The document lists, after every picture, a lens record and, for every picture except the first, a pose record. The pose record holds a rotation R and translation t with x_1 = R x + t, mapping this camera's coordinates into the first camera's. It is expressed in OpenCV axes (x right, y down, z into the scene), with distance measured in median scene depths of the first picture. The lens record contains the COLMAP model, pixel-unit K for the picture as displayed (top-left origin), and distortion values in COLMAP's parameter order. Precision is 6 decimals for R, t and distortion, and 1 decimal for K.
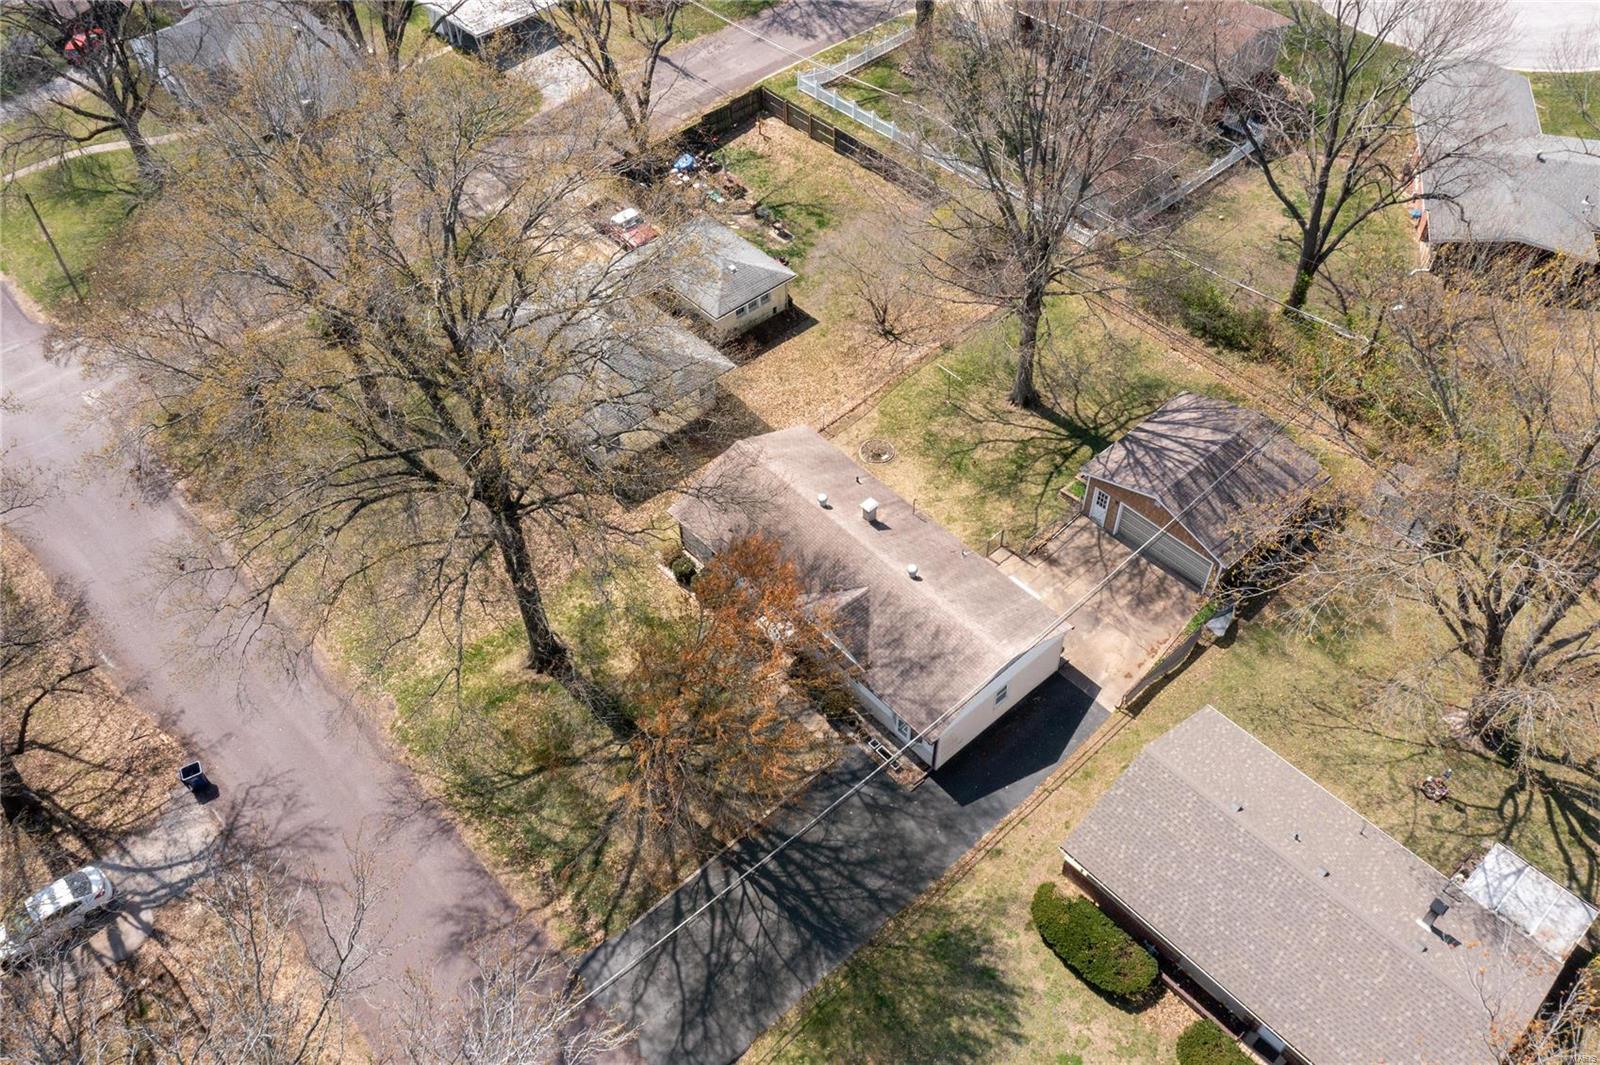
lens RADIAL K [[1252.3, 0, 801.7], [0, 1252.3, 533.0], [0, 0, 1]] dist [-0.010662, 0.007552]
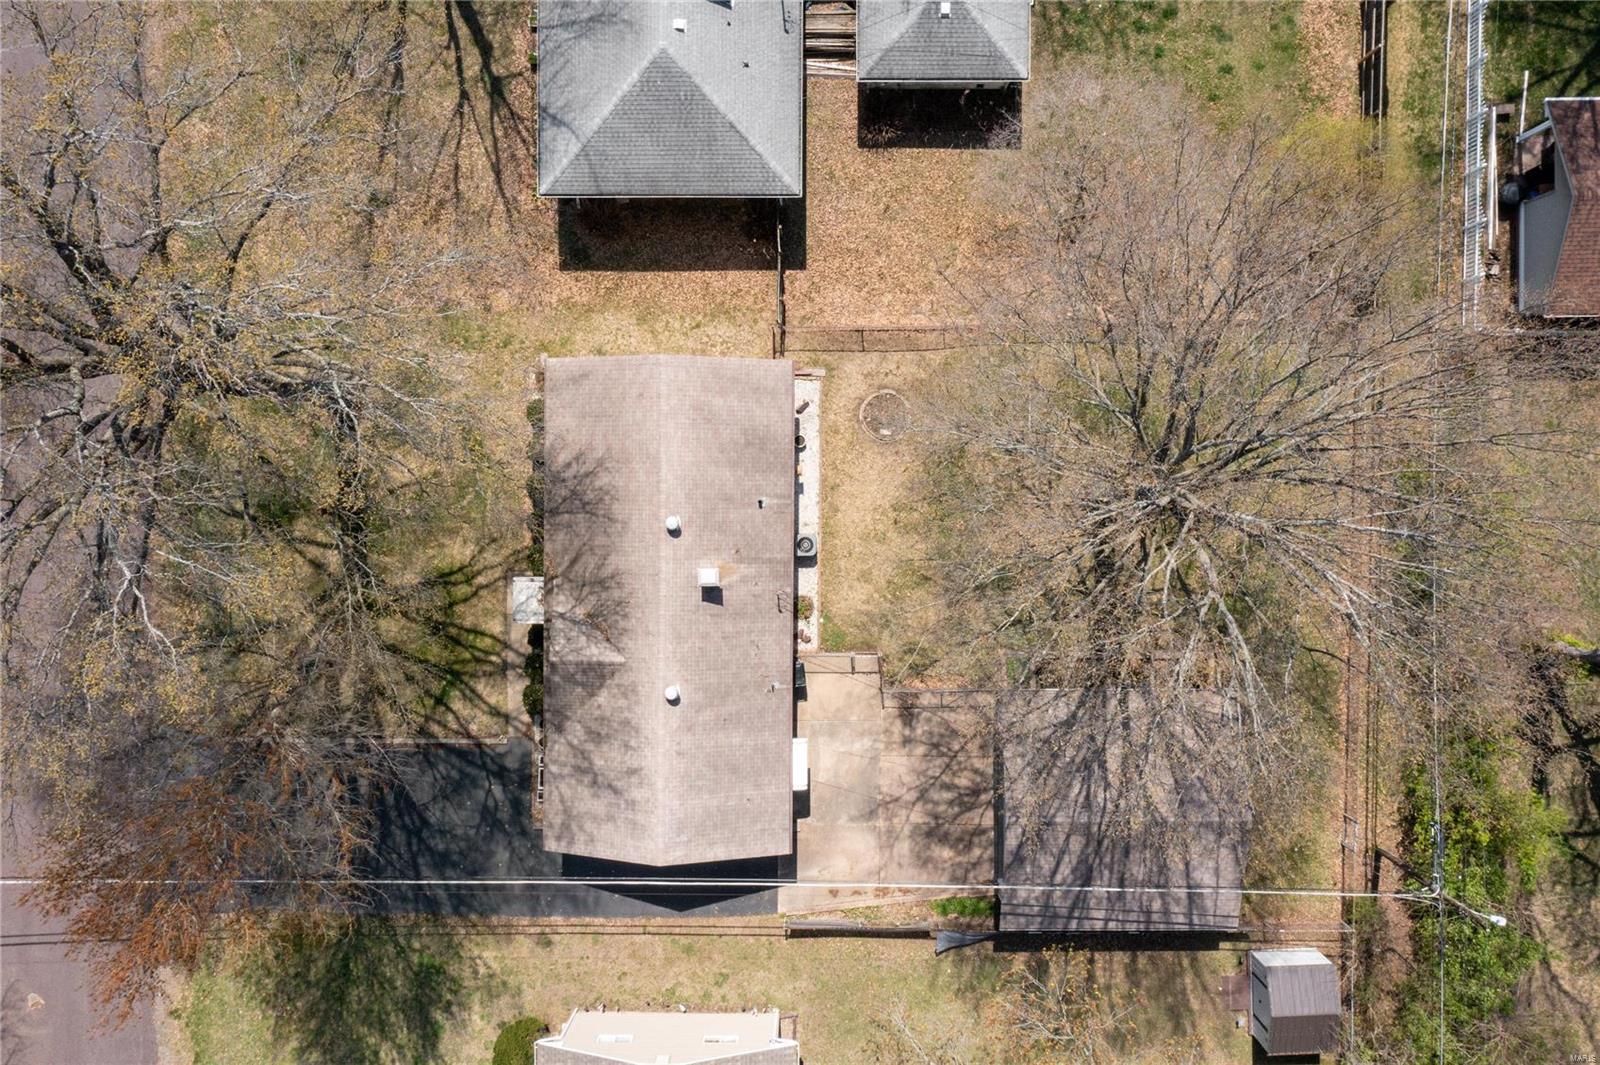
lens RADIAL K [[1252.3, 0, 796.1], [0, 1252.3, 533.9], [0, 0, 1]] dist [-0.010662, 0.007552]
pose [[0.742342, 0.669438, 0.027959, 0.055685], [-0.493183, 0.517694, 0.699117, -0.588125], [0.453541, -0.532772, 0.714461, 0.506549]]
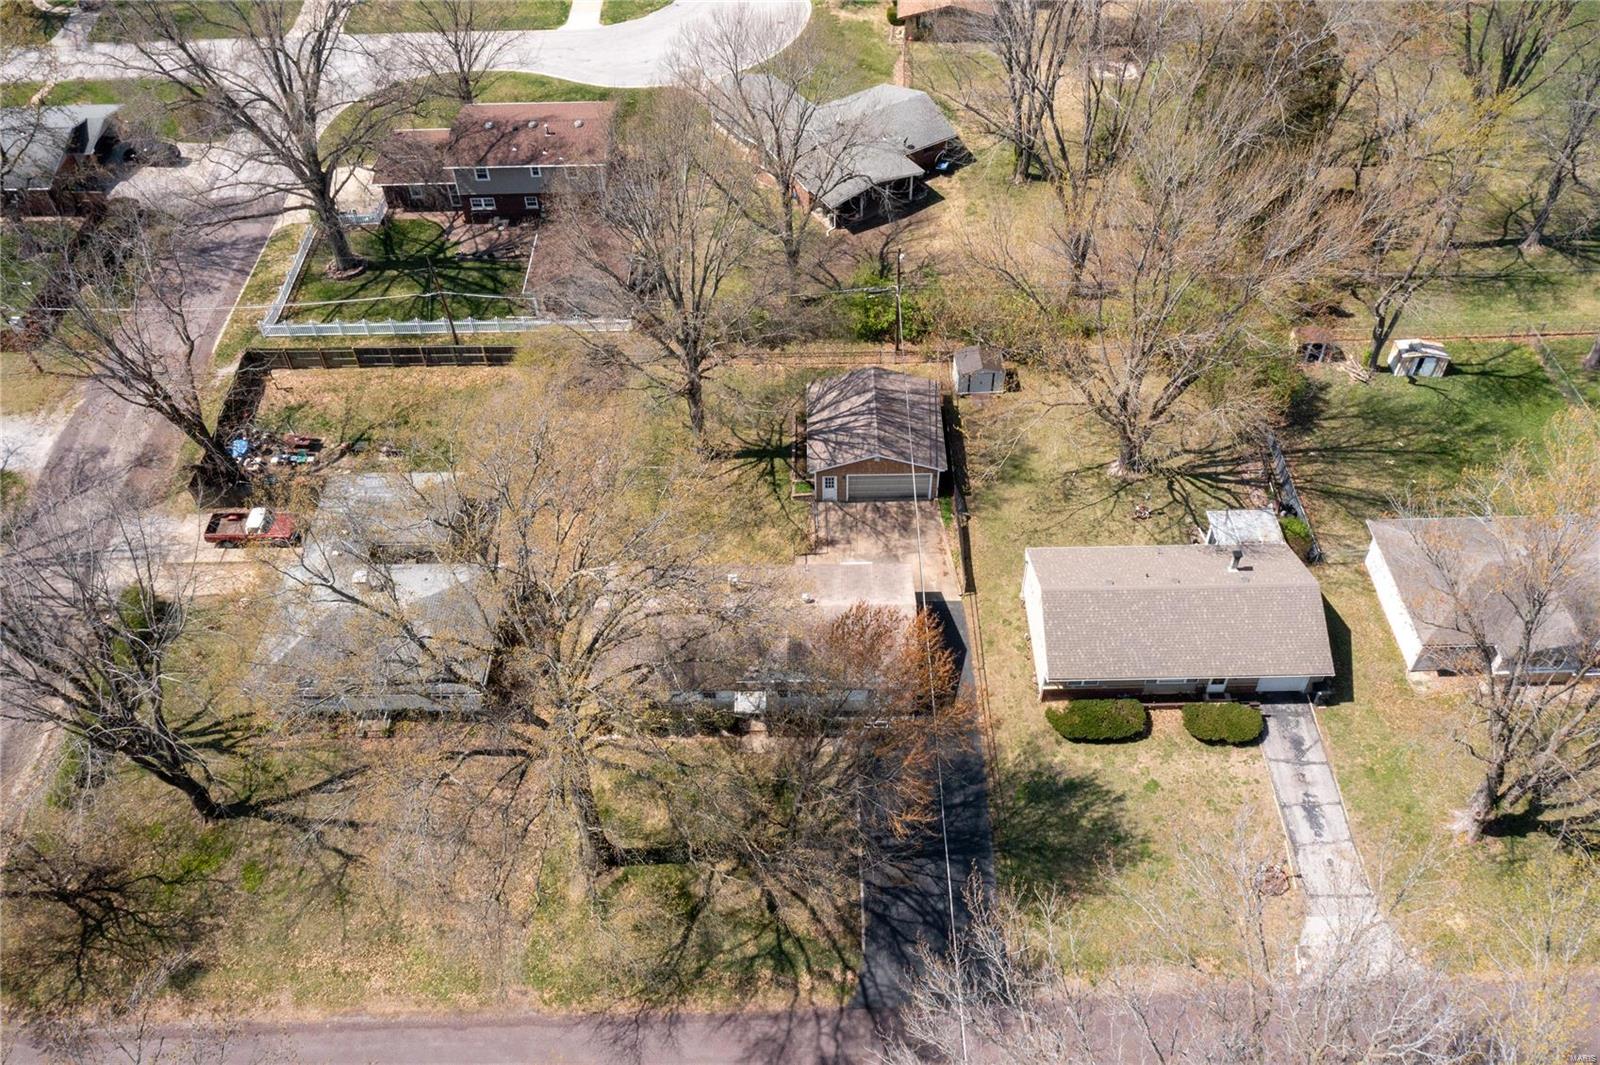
lens RADIAL K [[1252.3, 0, 796.7], [0, 1252.3, 531.5], [0, 0, 1]] dist [-0.010662, 0.007552]
pose [[0.672208, -0.539537, 0.506988, -0.498345], [0.557266, 0.819563, 0.133308, -0.189742], [-0.487433, 0.192916, 0.851582, -0.074311]]
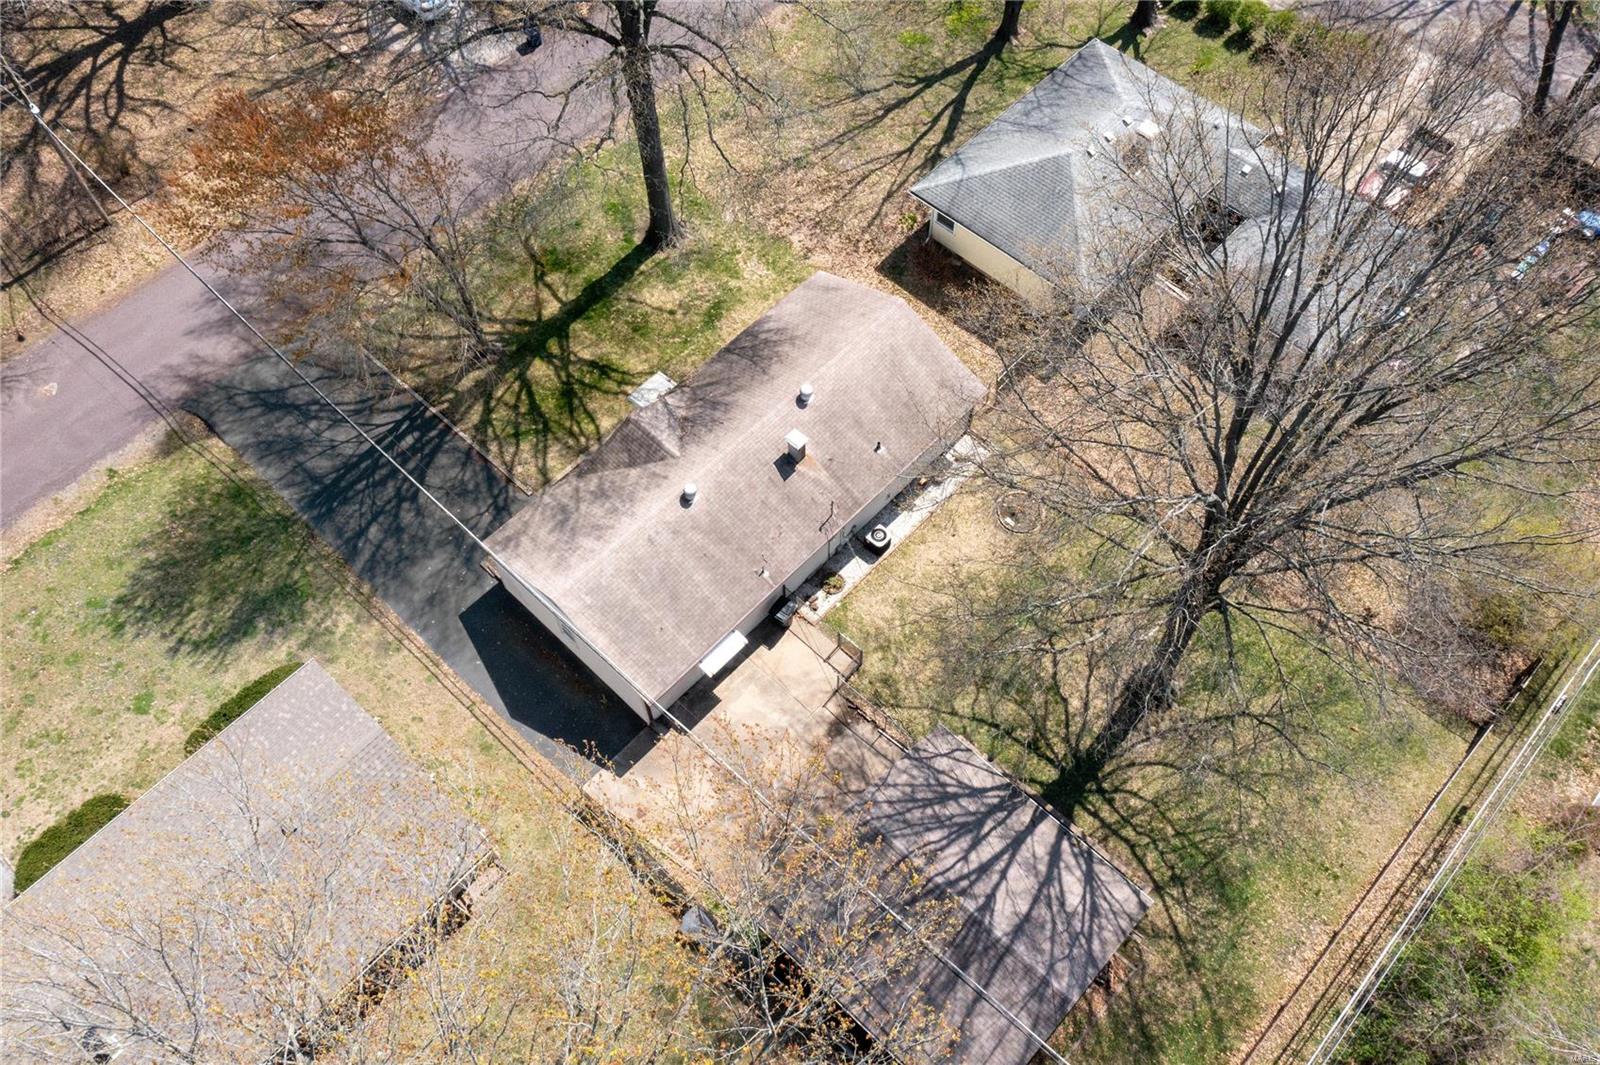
lens RADIAL K [[1252.3, 0, 800.8], [0, 1252.3, 526.3], [0, 0, 1]] dist [-0.010662, 0.007552]
pose [[0.082393, 0.867522, -0.490528, 0.484643], [-0.730011, 0.387610, 0.562888, -0.443201], [0.678451, 0.311713, 0.665237, 0.506064]]
